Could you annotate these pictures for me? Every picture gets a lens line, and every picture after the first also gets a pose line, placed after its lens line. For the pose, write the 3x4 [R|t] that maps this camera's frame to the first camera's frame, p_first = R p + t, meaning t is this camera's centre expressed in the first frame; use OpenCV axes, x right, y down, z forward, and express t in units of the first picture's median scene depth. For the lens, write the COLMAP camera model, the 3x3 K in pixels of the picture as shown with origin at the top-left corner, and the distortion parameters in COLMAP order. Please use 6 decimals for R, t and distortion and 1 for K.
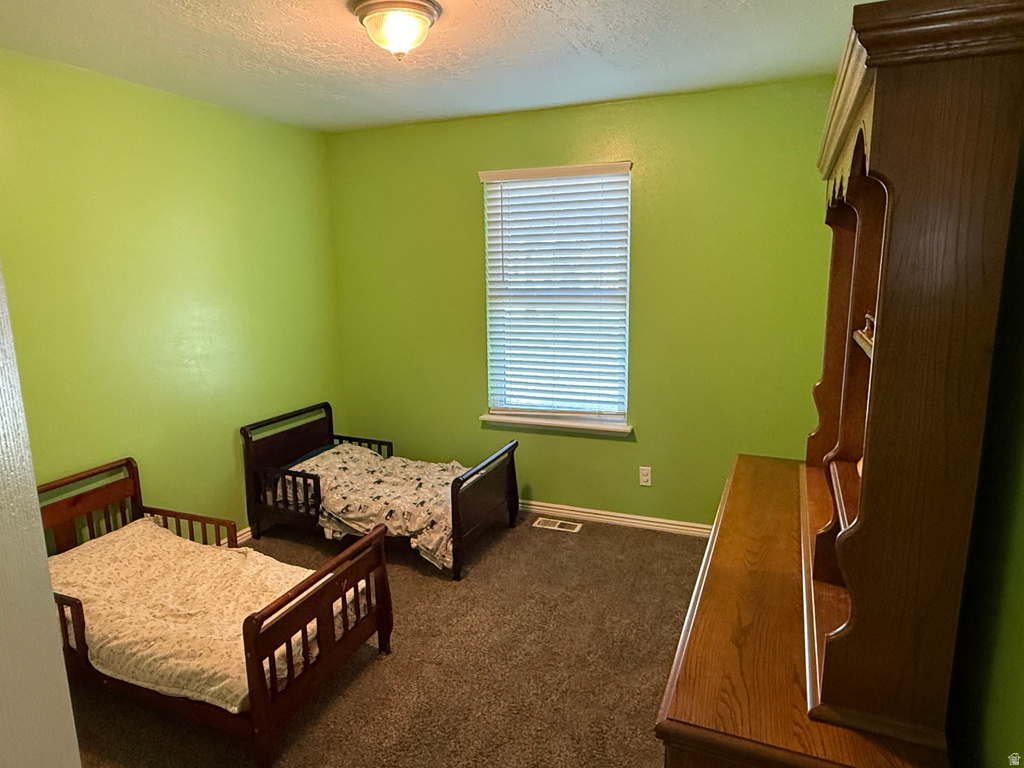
lens RADIAL K [[642.9, 0, 509.8], [0, 642.9, 382.1], [0, 0, 1]] dist [-0.006059, 0.001862]
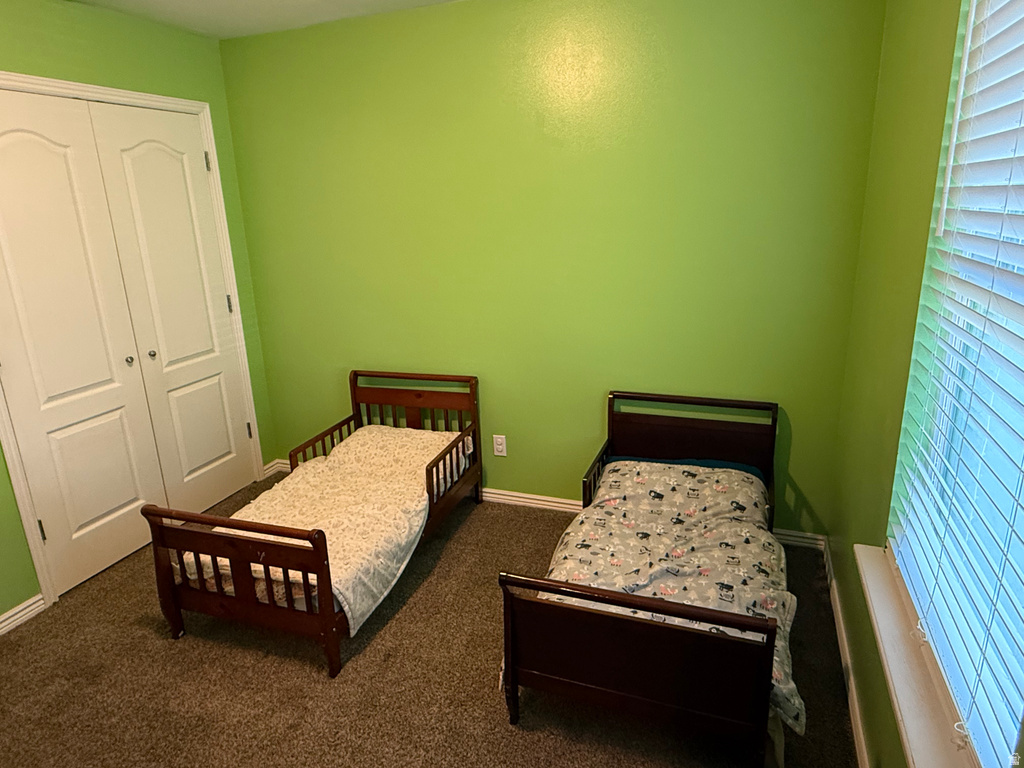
lens RADIAL K [[642.9, 0, 505.5], [0, 642.9, 387.8], [0, 0, 1]] dist [-0.006059, 0.001862]
pose [[0.032312, 0.296407, -0.954515, 0.369094], [-0.147649, 0.945951, 0.288750, -0.152958], [0.988512, 0.131603, 0.074330, 0.804880]]
